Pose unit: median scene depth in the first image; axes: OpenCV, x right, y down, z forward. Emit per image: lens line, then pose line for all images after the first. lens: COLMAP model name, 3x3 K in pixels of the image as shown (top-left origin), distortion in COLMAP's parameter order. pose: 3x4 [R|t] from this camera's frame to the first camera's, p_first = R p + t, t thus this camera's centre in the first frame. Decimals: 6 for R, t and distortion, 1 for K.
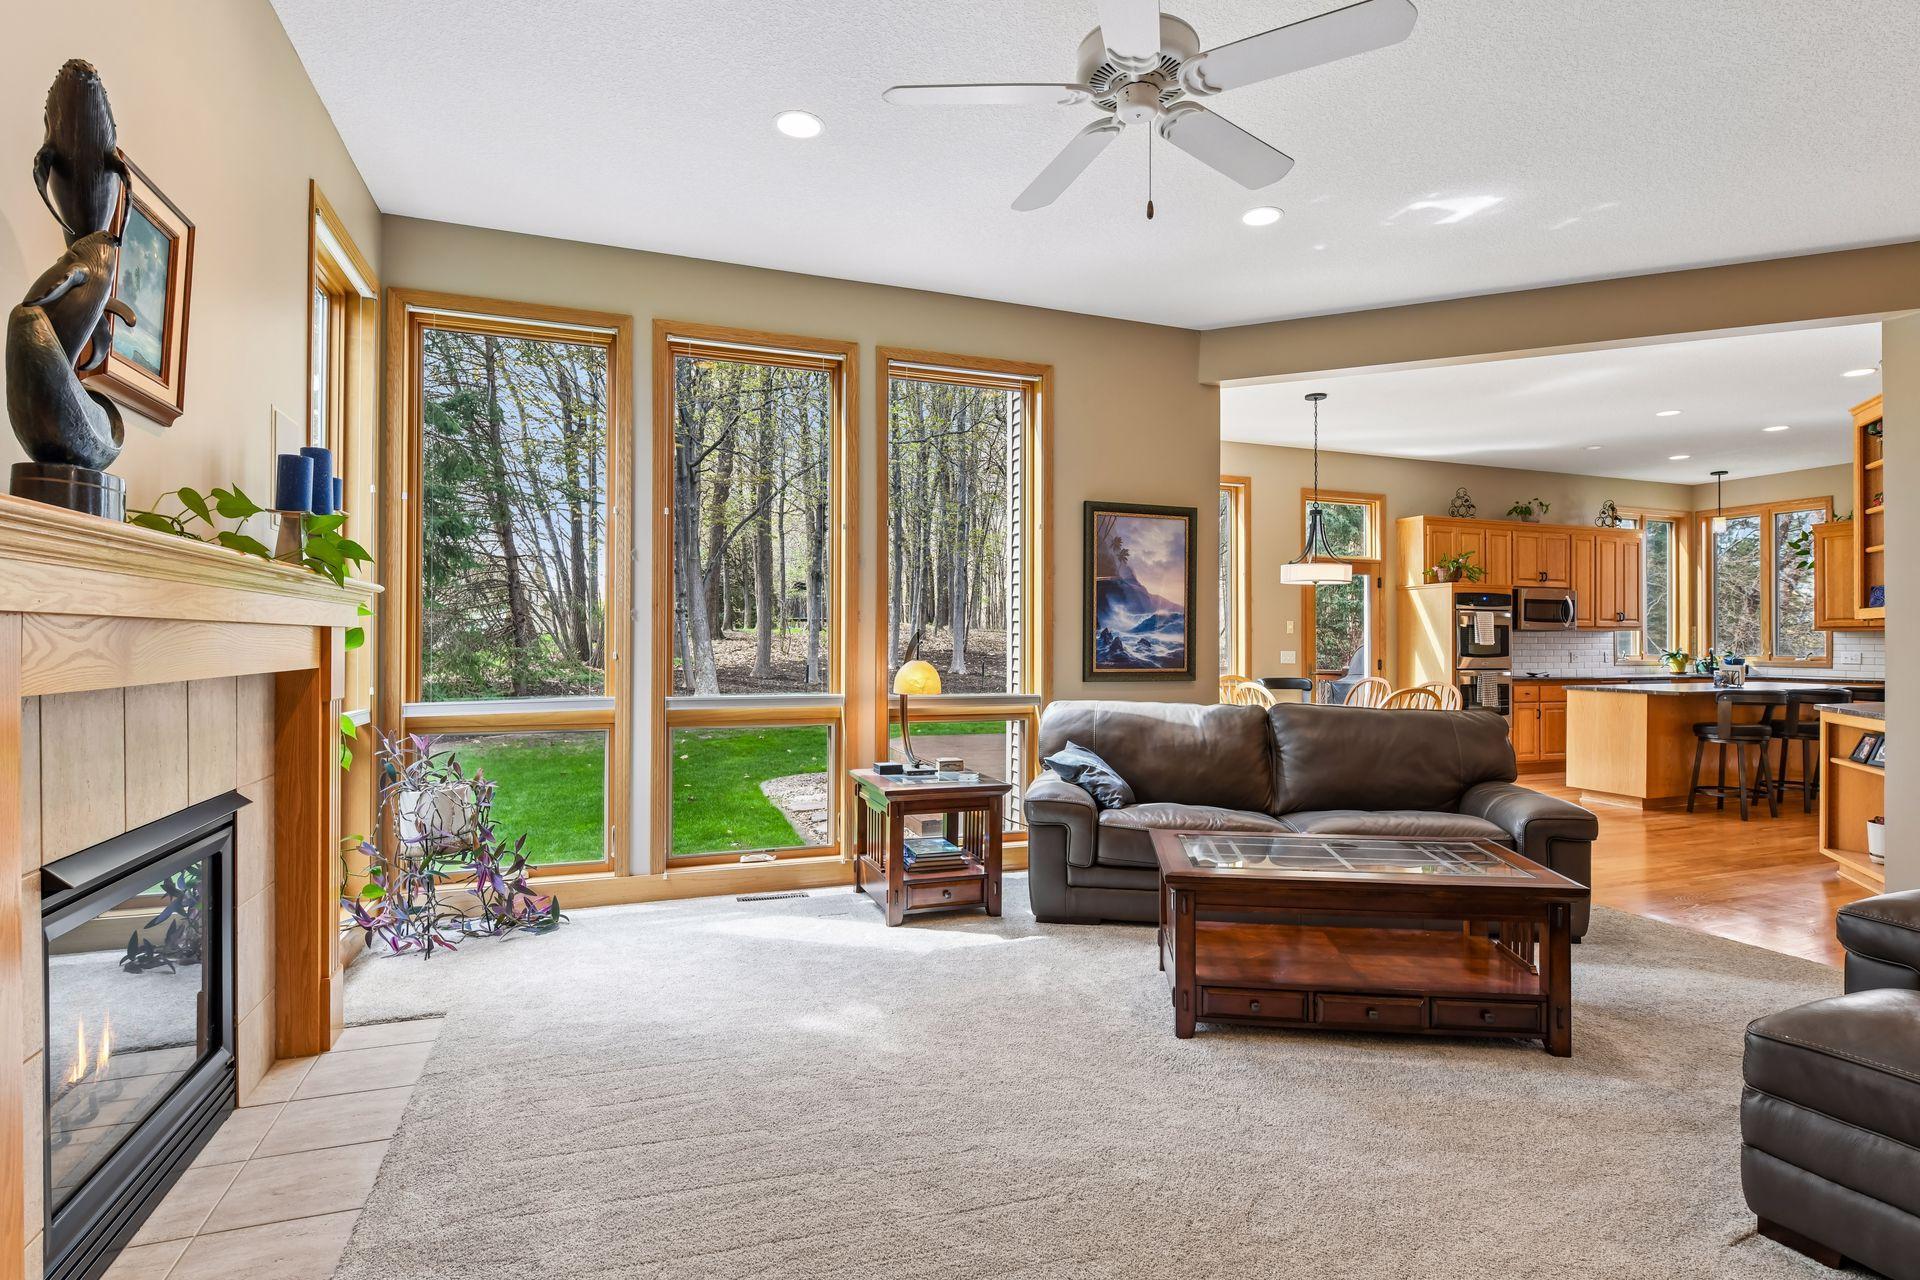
lens RADIAL K [[960.6, 0, 962.4], [0, 960.6, 641.1], [0, 0, 1]] dist [-0.013827, 0.000702]
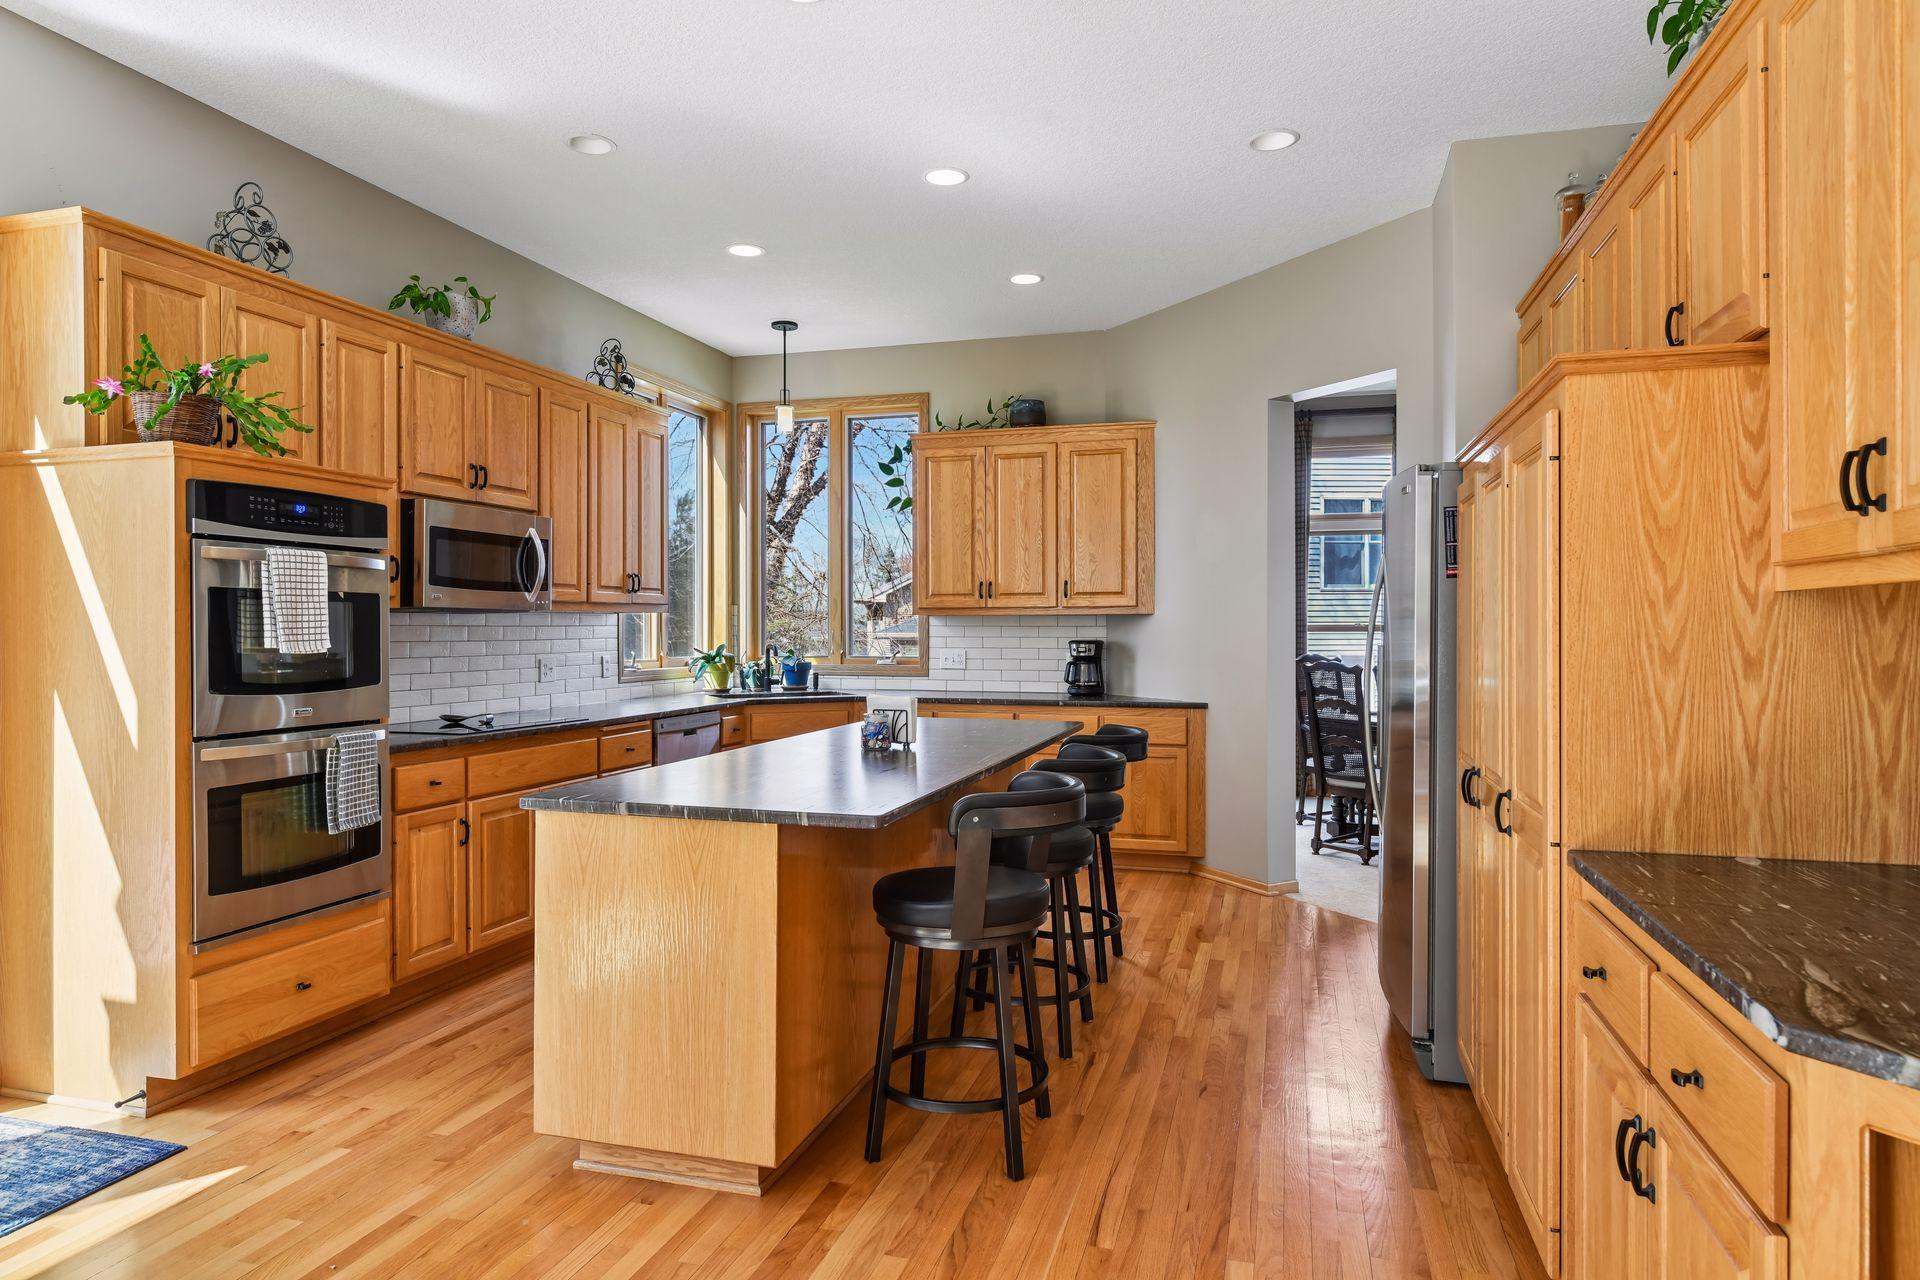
lens RADIAL K [[1123.9, 0, 942.7], [0, 1123.9, 630.6], [0, 0, 1]] dist [-0.004696, -0.002299]
pose [[0.607540, -0.005189, 0.794272, 0.354099], [0.000939, 0.999983, 0.005814, -0.005073], [-0.794288, -0.002786, 0.607535, 0.562578]]
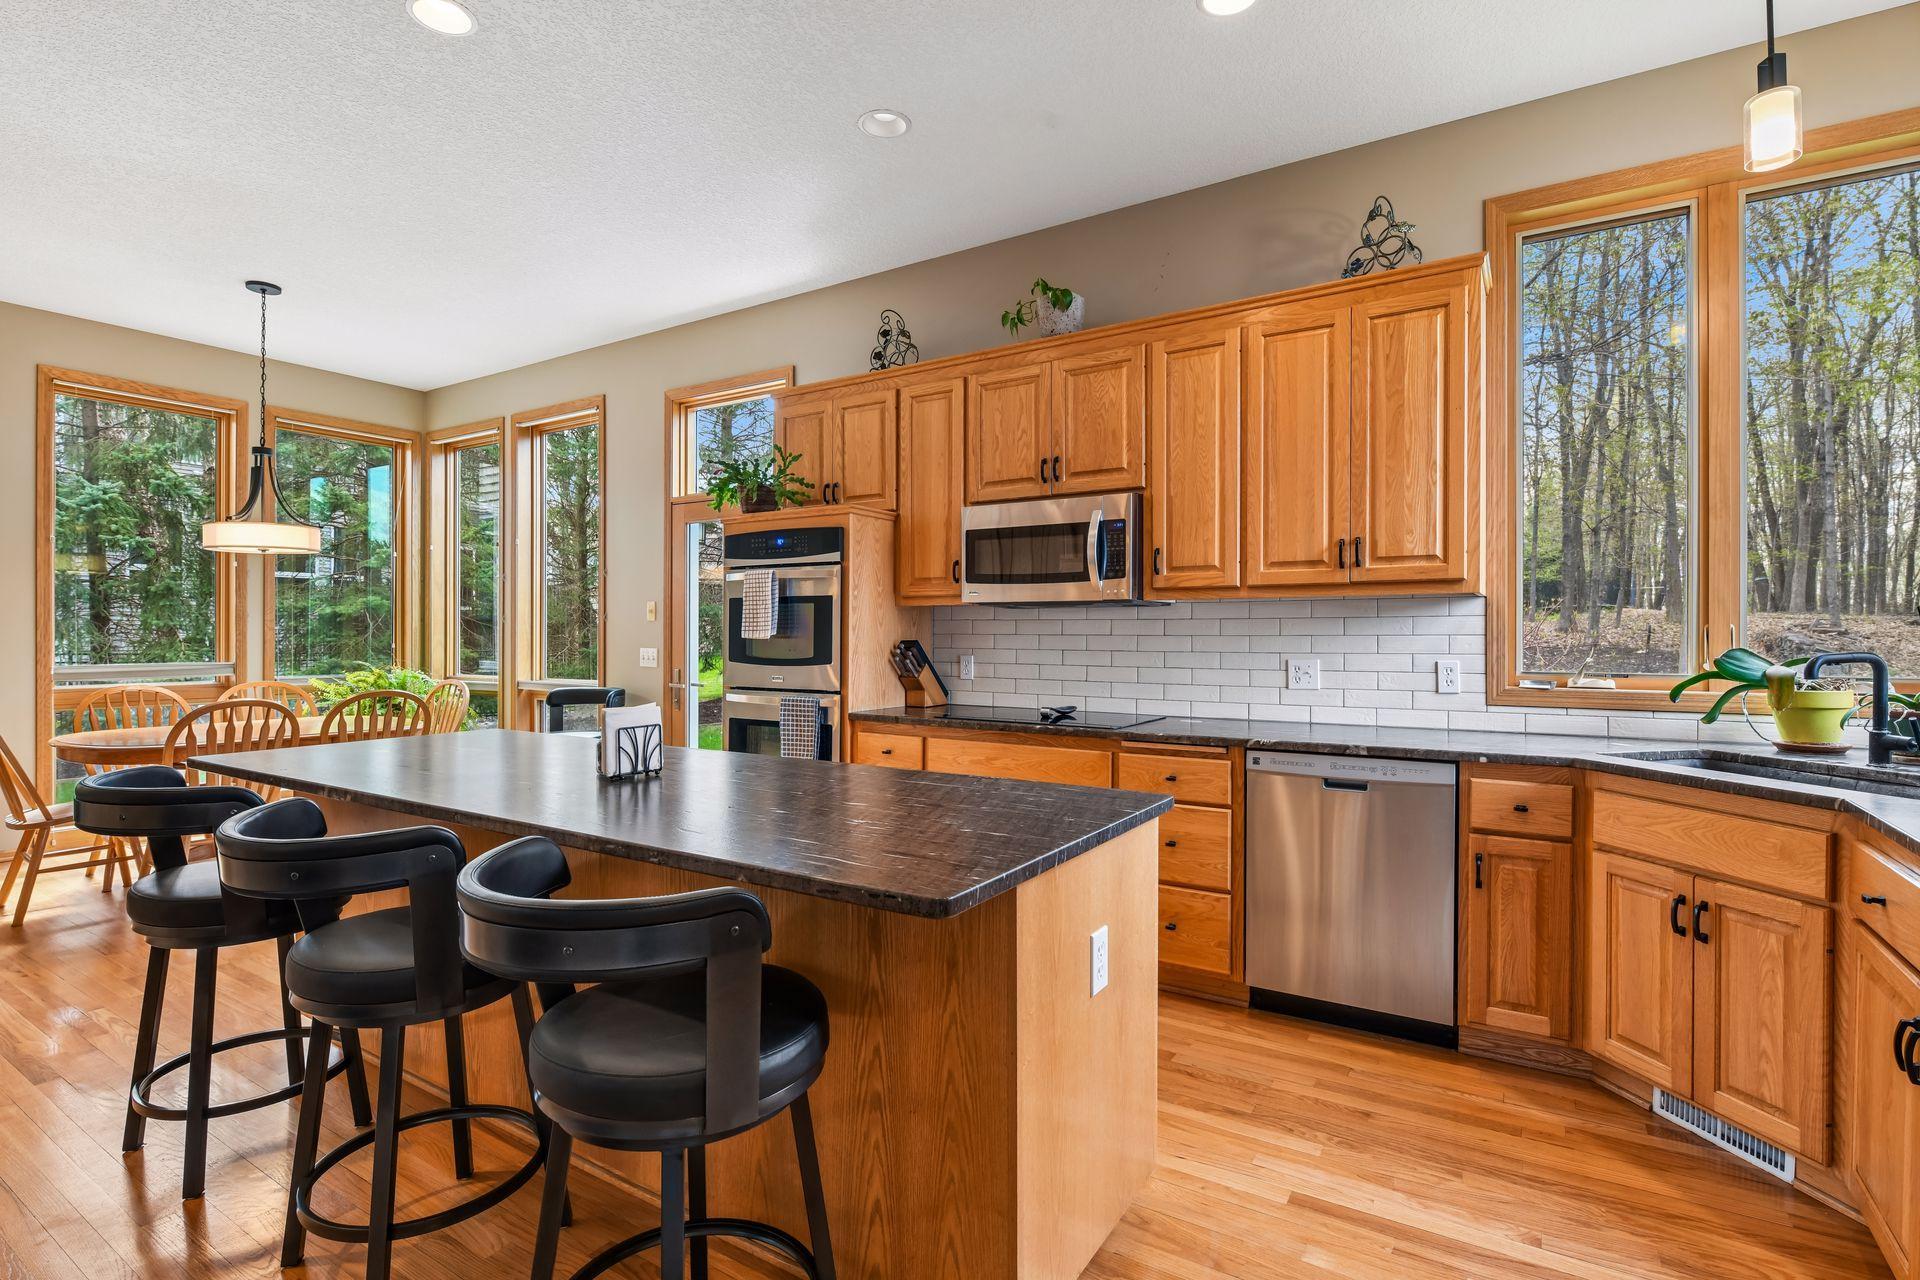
lens RADIAL K [[960.6, 0, 980.6], [0, 960.6, 636.9], [0, 0, 1]] dist [-0.013827, 0.000702]
pose [[0.607204, 0.000373, -0.794546, 0.913117], [0.002312, 0.999995, 0.002236, 0.001912], [0.794543, -0.003194, 0.607200, 0.735343]]
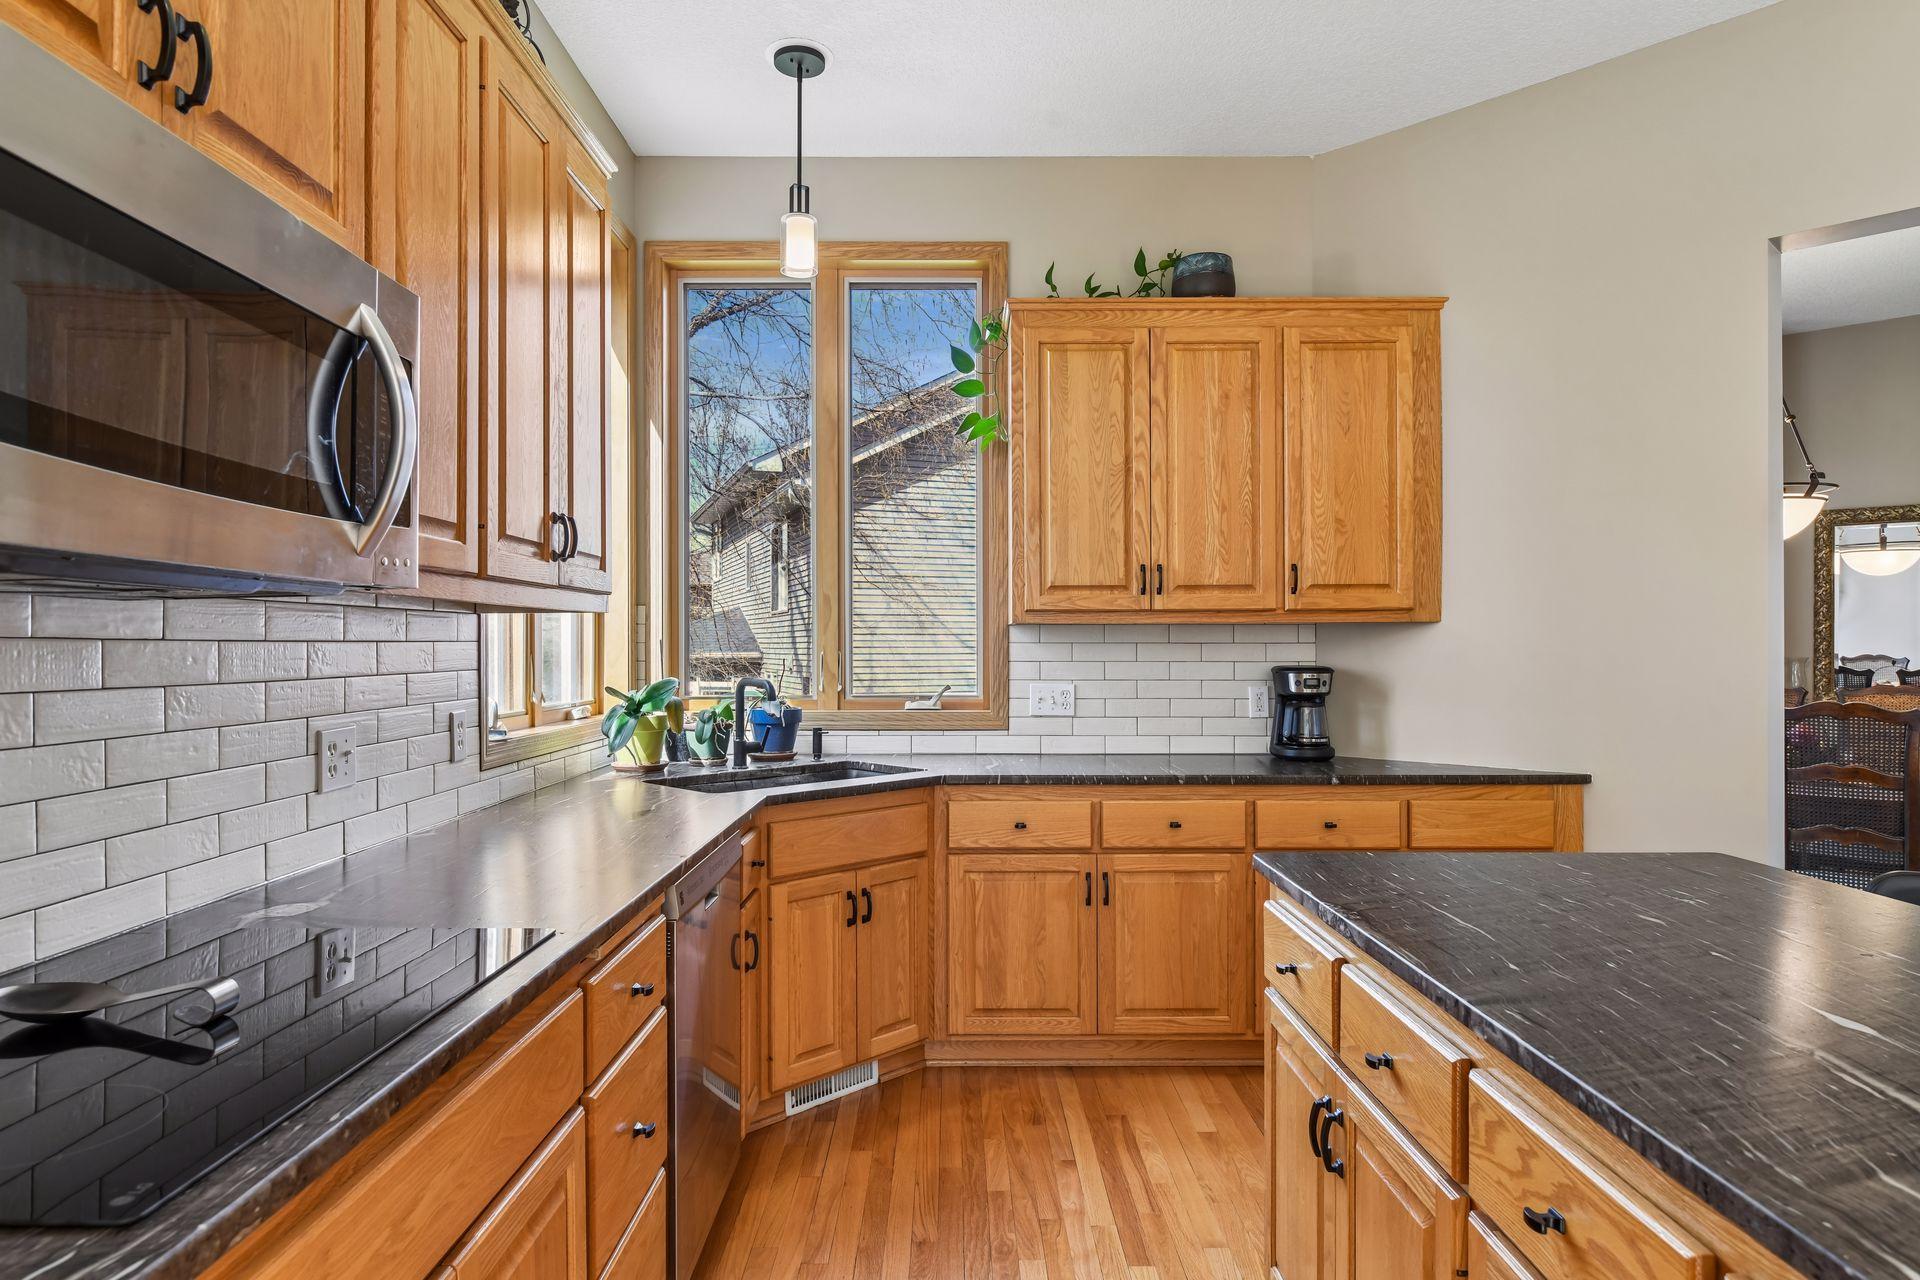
lens RADIAL K [[1123.9, 0, 962.1], [0, 1123.9, 643.3], [0, 0, 1]] dist [-0.004696, -0.002299]
pose [[0.358045, 0.000163, 0.933704, 0.527065], [0.001745, 0.999998, -0.000844, -0.003389], [-0.933703, 0.001932, 0.358044, 0.879058]]
